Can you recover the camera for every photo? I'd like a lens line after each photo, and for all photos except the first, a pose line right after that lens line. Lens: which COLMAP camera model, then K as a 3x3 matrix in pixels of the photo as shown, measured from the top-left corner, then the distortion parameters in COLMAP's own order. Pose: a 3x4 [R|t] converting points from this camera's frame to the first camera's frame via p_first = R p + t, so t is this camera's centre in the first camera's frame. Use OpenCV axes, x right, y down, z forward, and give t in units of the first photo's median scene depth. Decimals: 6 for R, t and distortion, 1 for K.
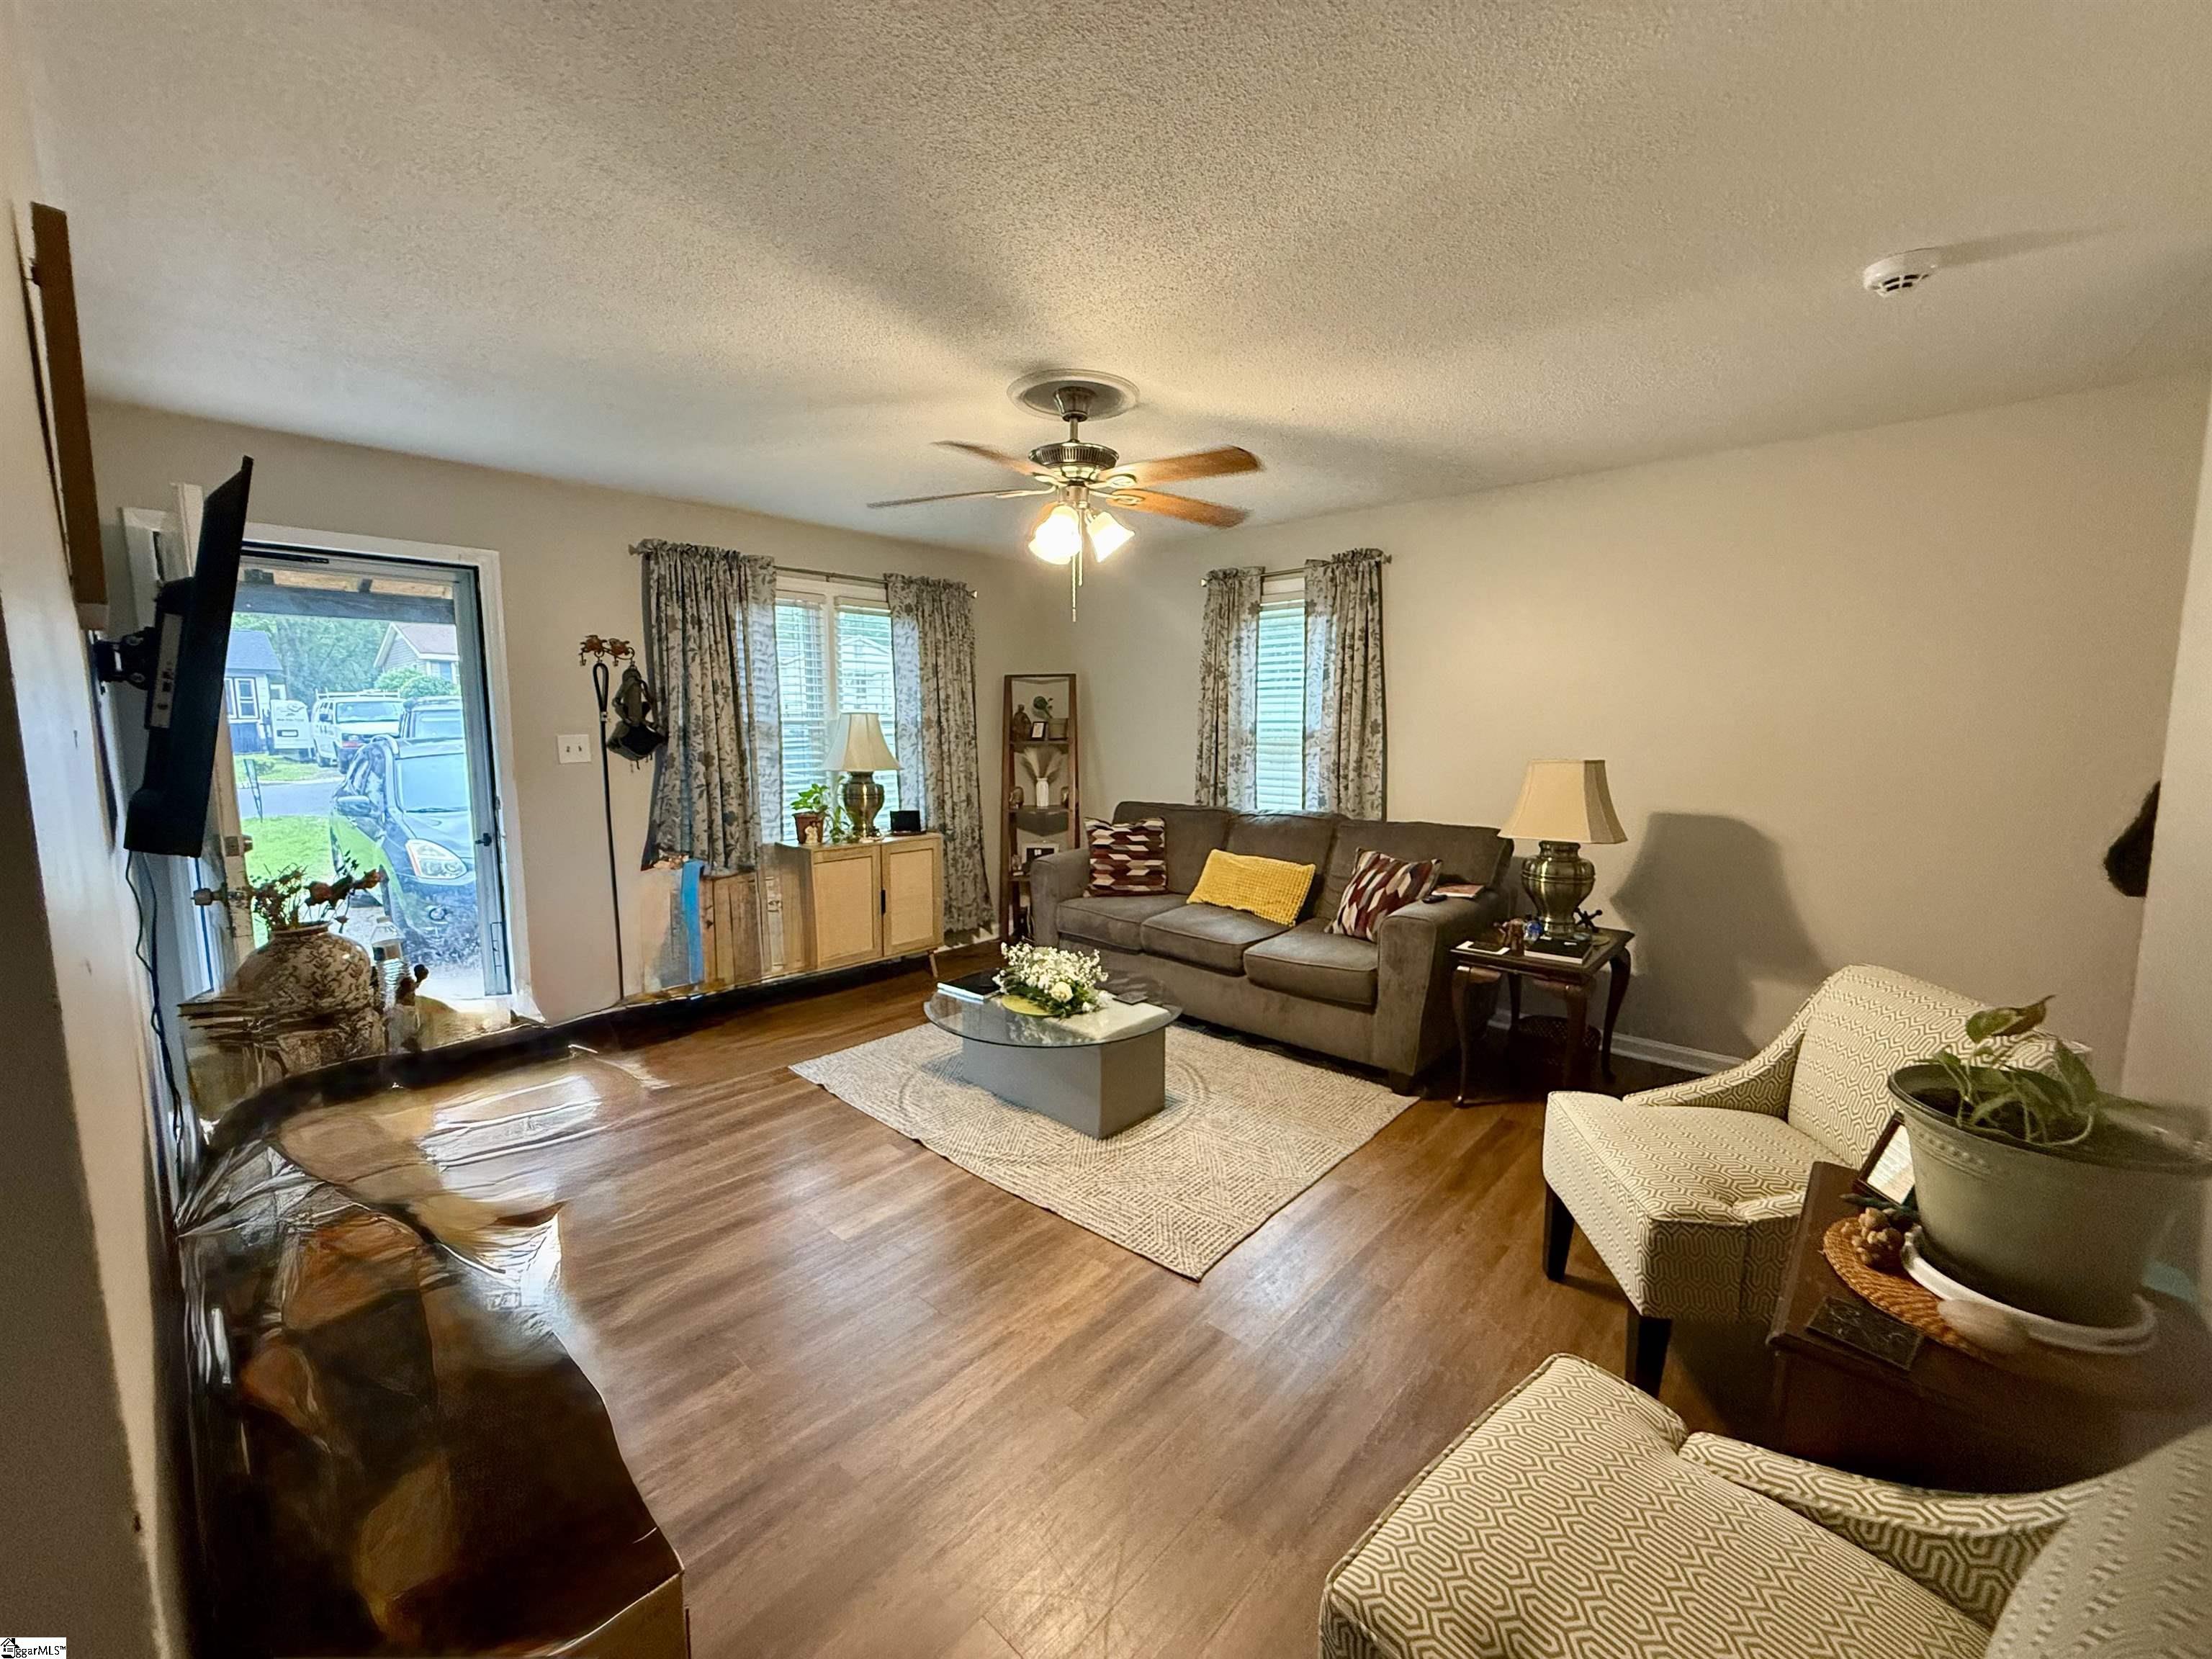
lens RADIAL K [[885.6, 0, 1094.6], [0, 885.6, 825.6], [0, 0, 1]] dist [0.001011, -0.000354]
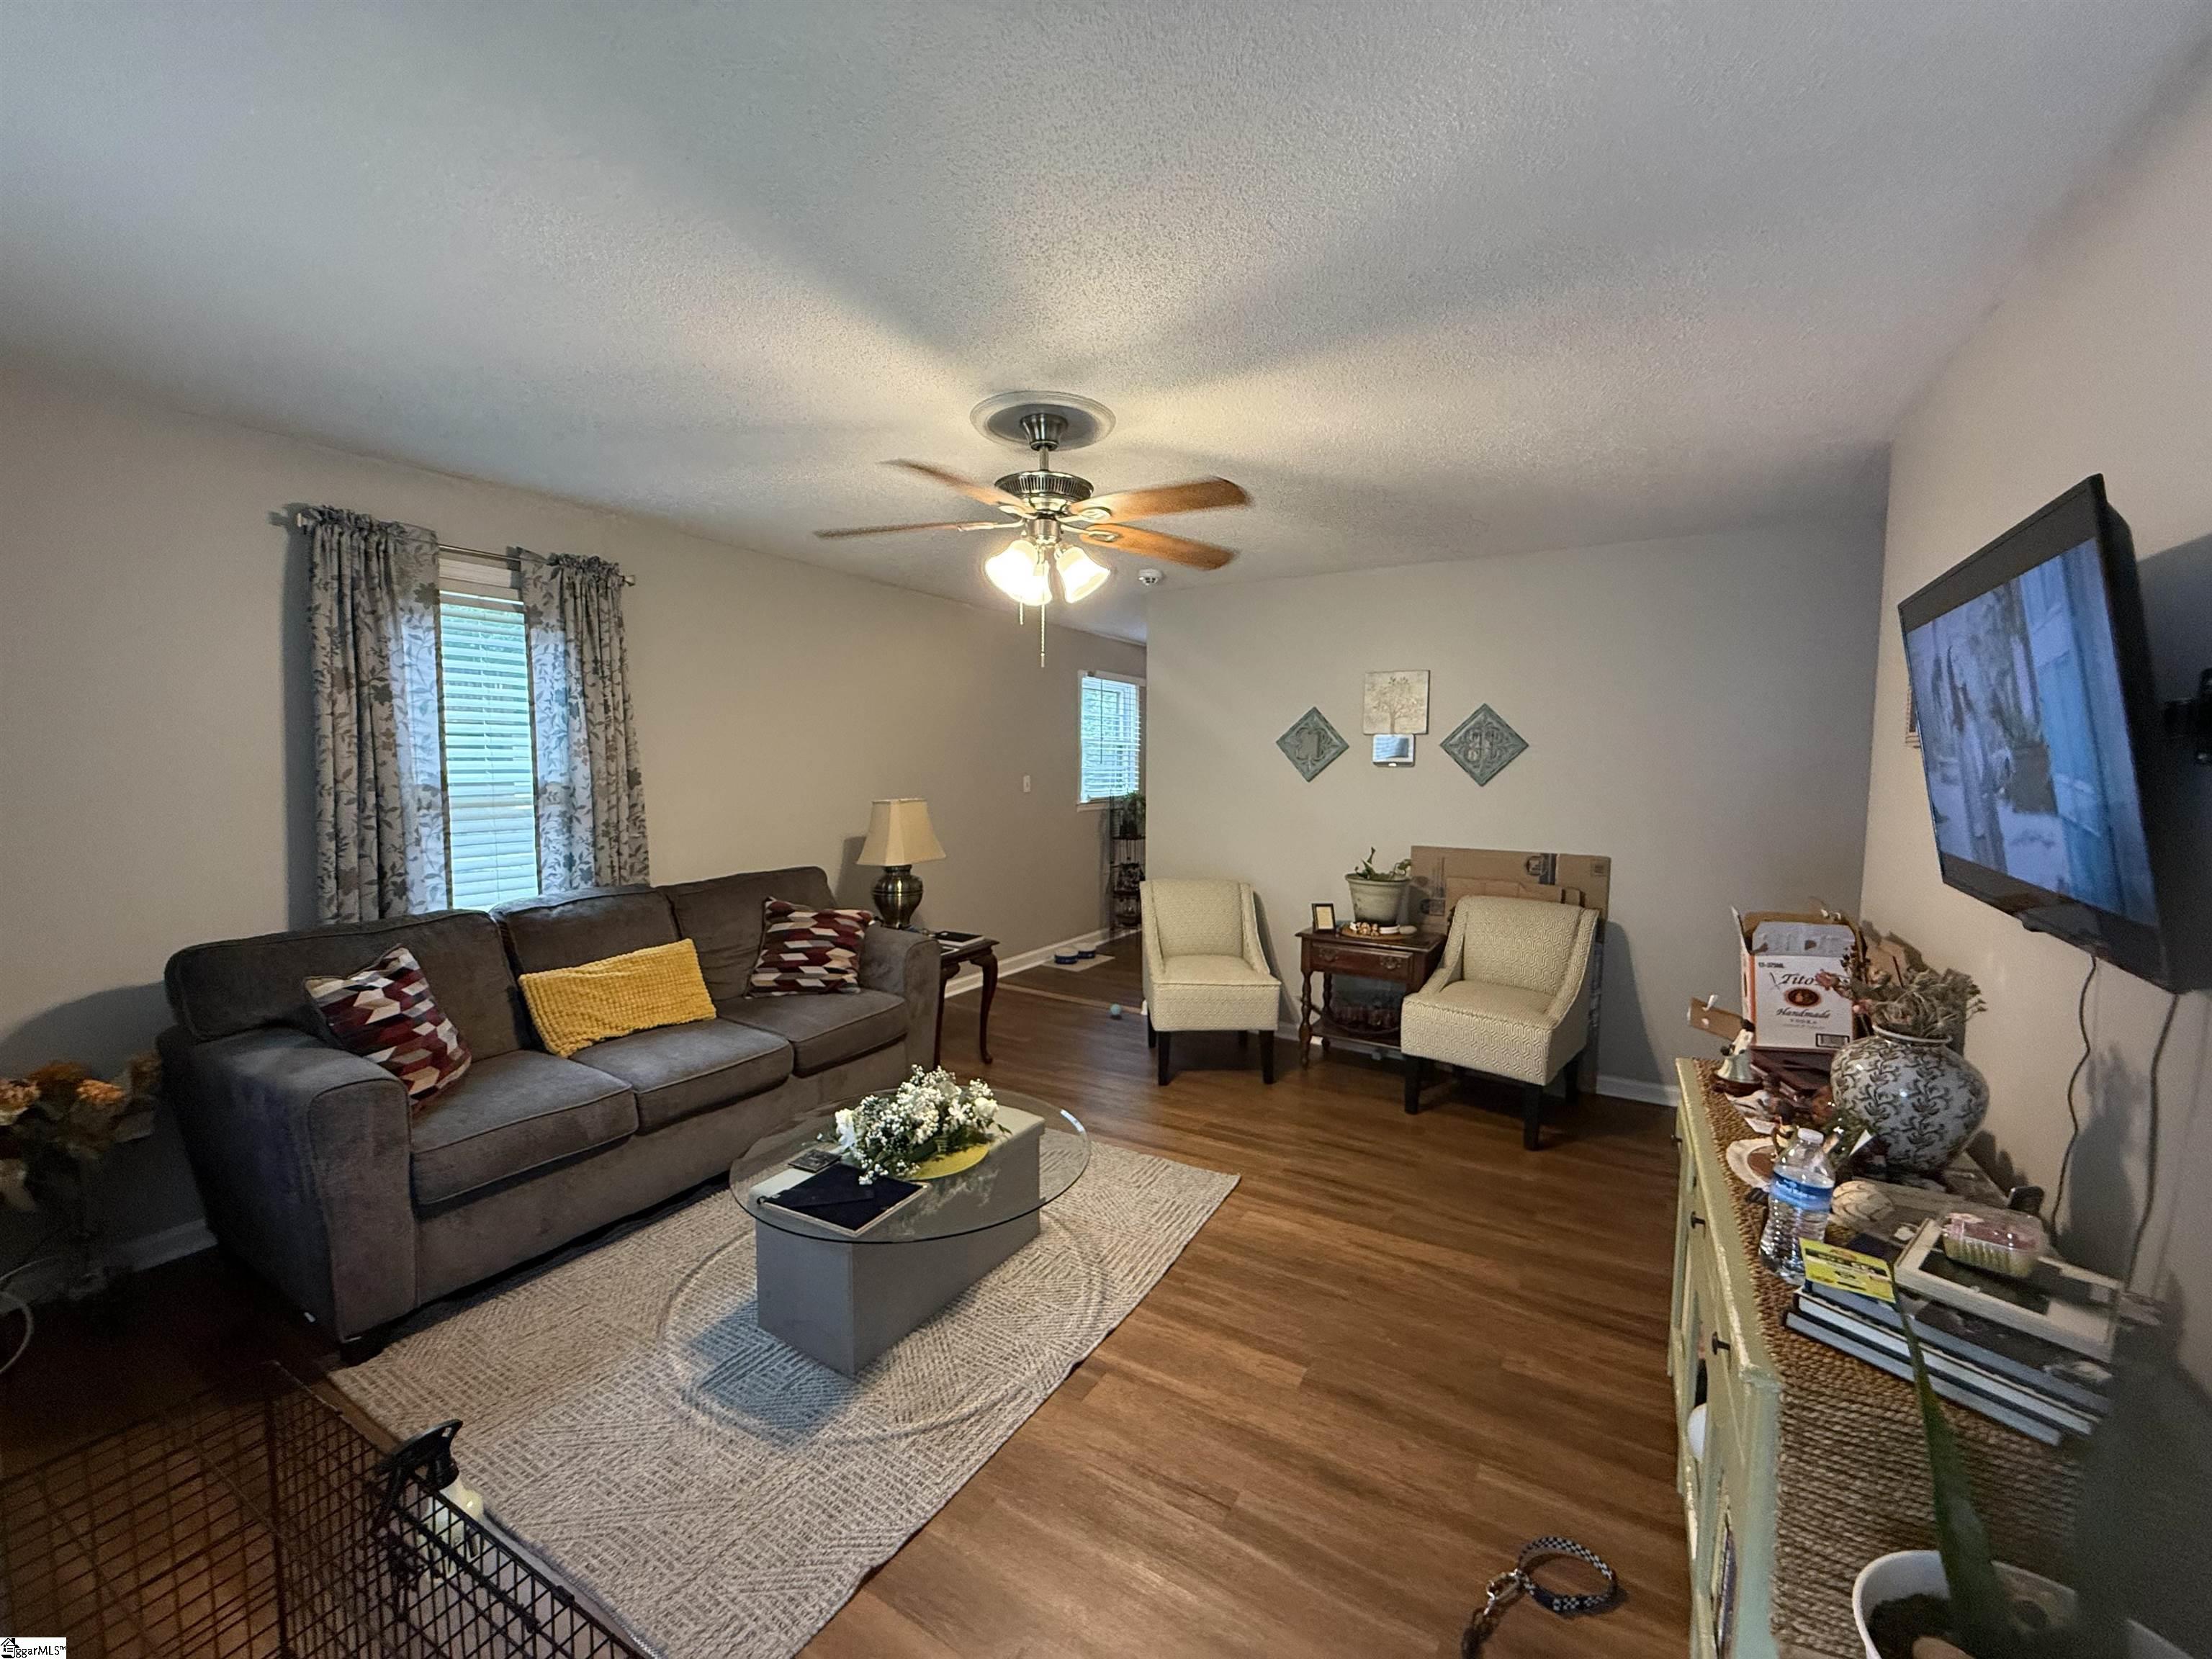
lens RADIAL K [[885.6, 0, 1106.1], [0, 885.6, 824.5], [0, 0, 1]] dist [0.001011, -0.000354]
pose [[-0.206859, -0.070470, 0.975830, -0.566917], [0.108663, 0.989577, 0.094497, -0.091785], [-0.972318, 0.125584, -0.197046, 0.691785]]
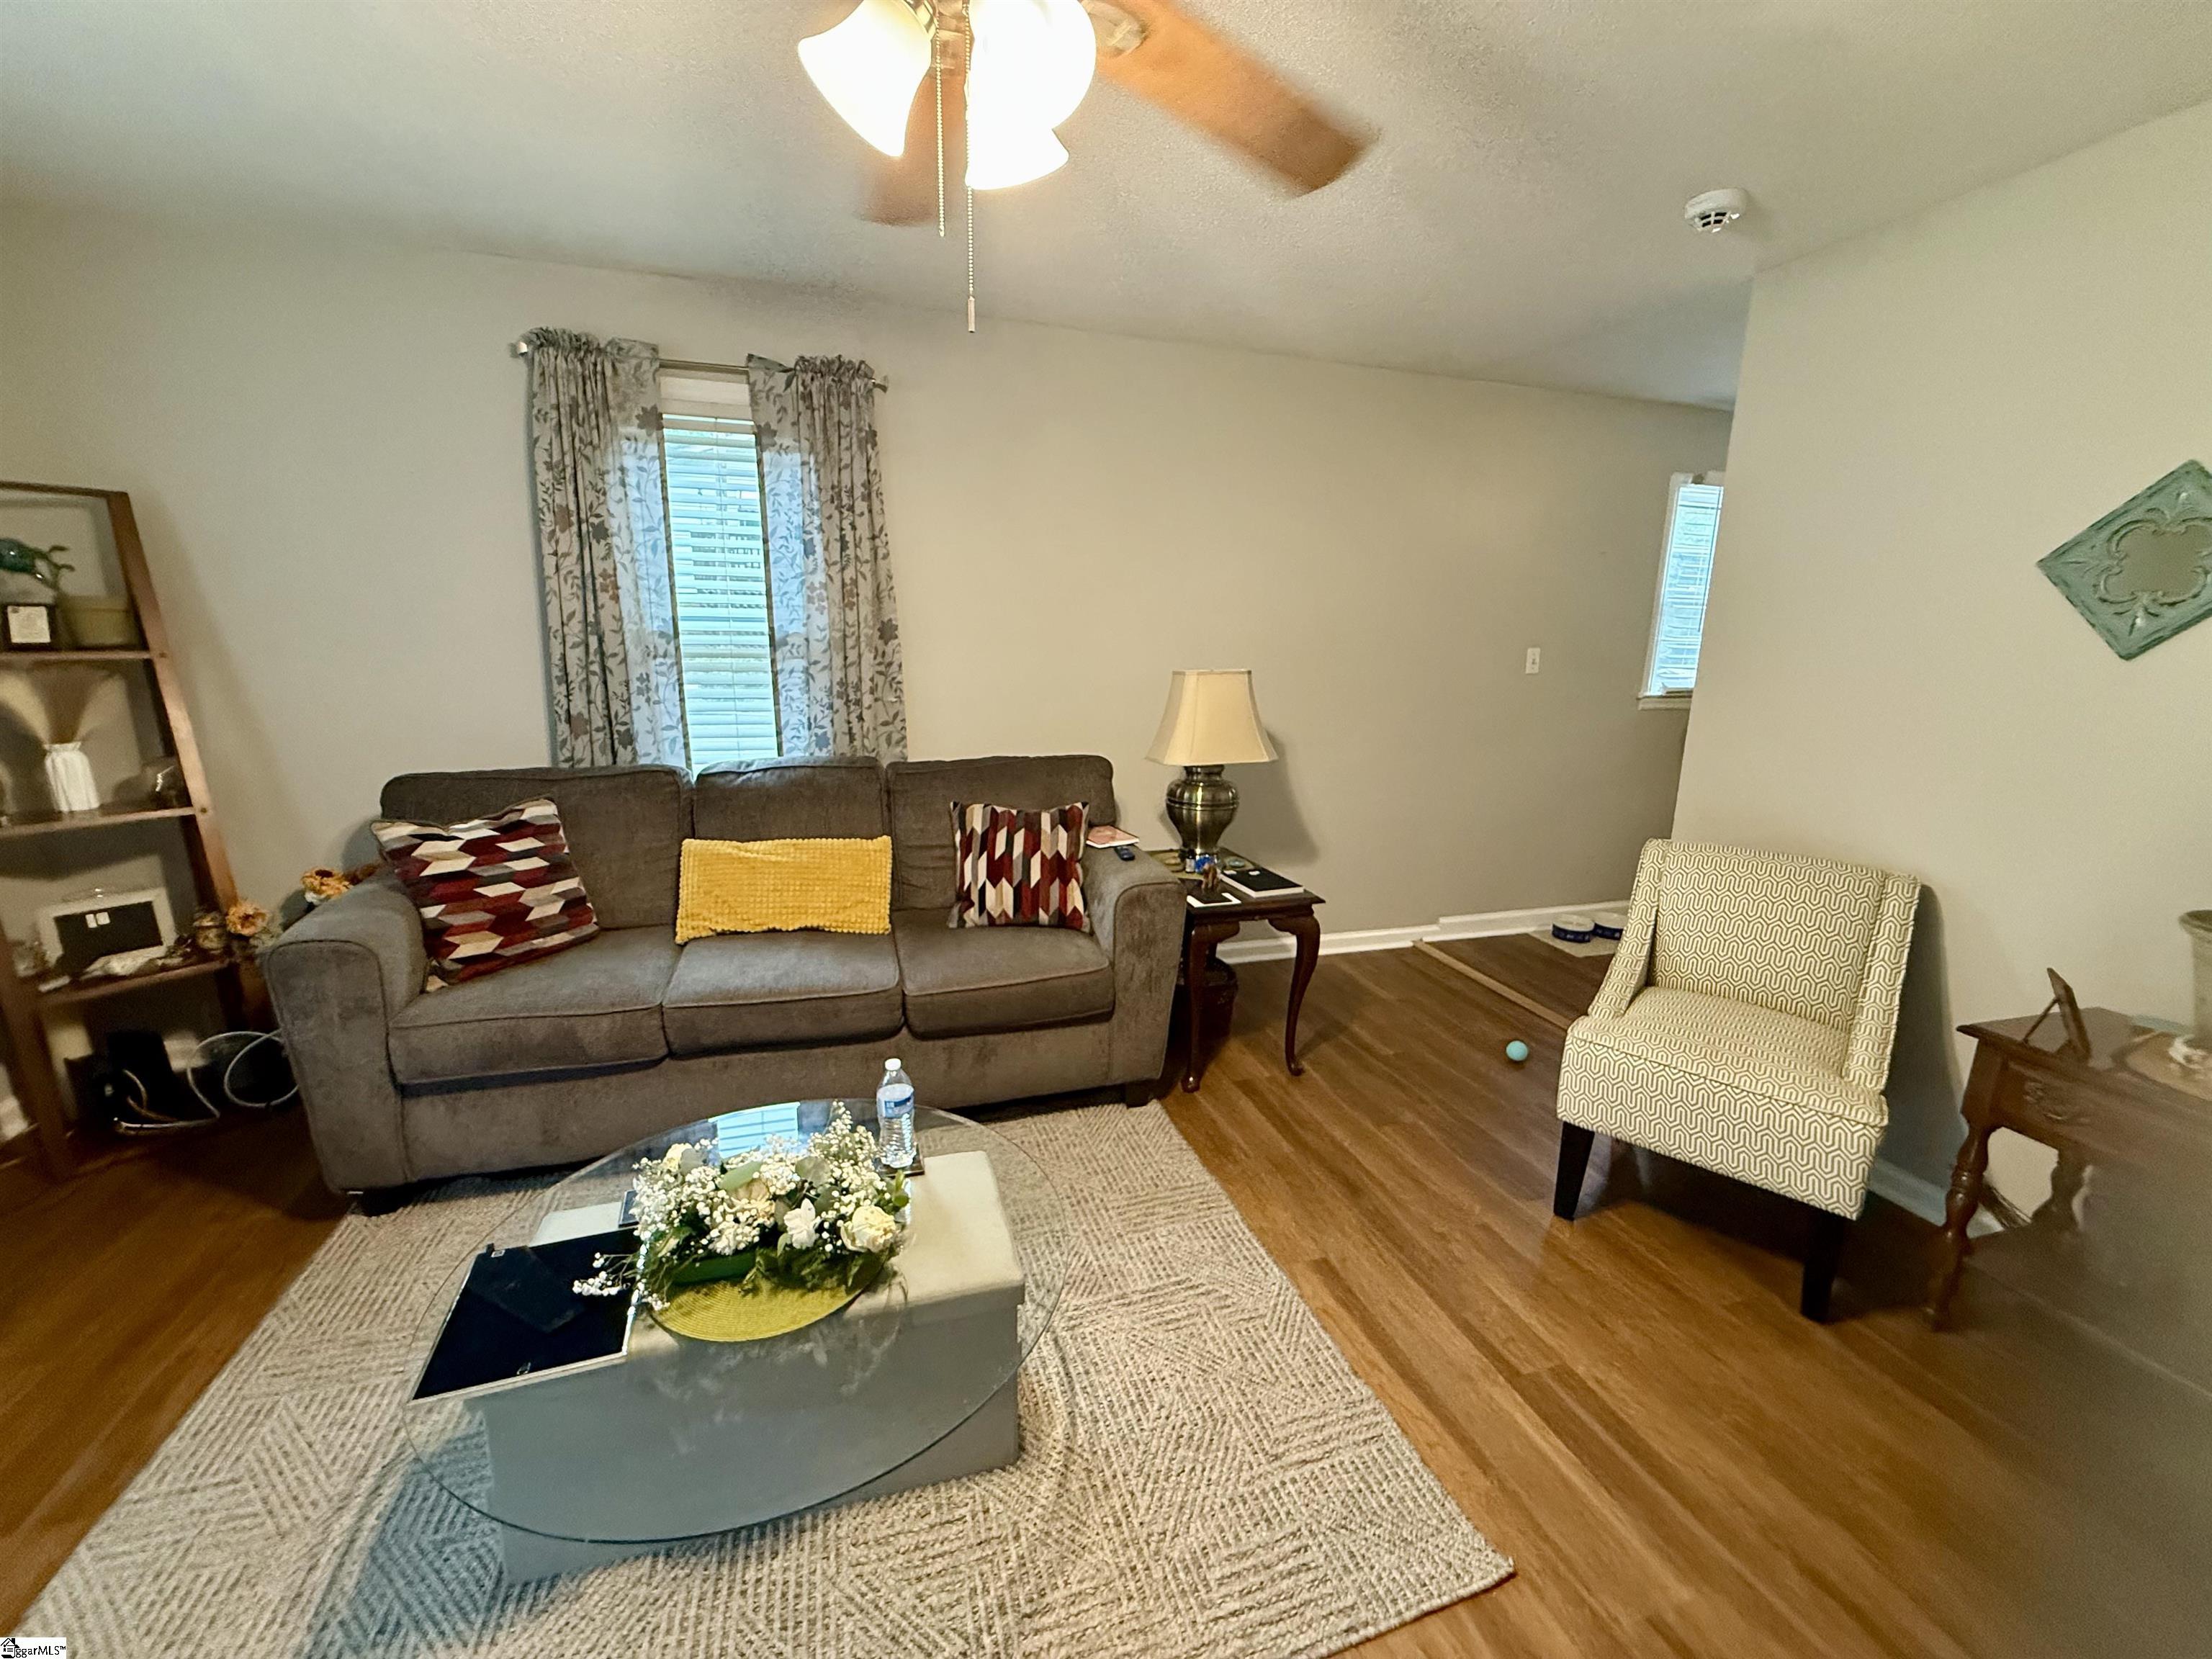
lens RADIAL K [[885.6, 0, 1102.3], [0, 885.6, 825.9], [0, 0, 1]] dist [0.001011, -0.000354]
pose [[0.501021, -0.171280, 0.848317, -0.216203], [0.083914, 0.985216, 0.149361, -0.045163], [-0.861358, -0.003648, 0.507986, 0.460102]]
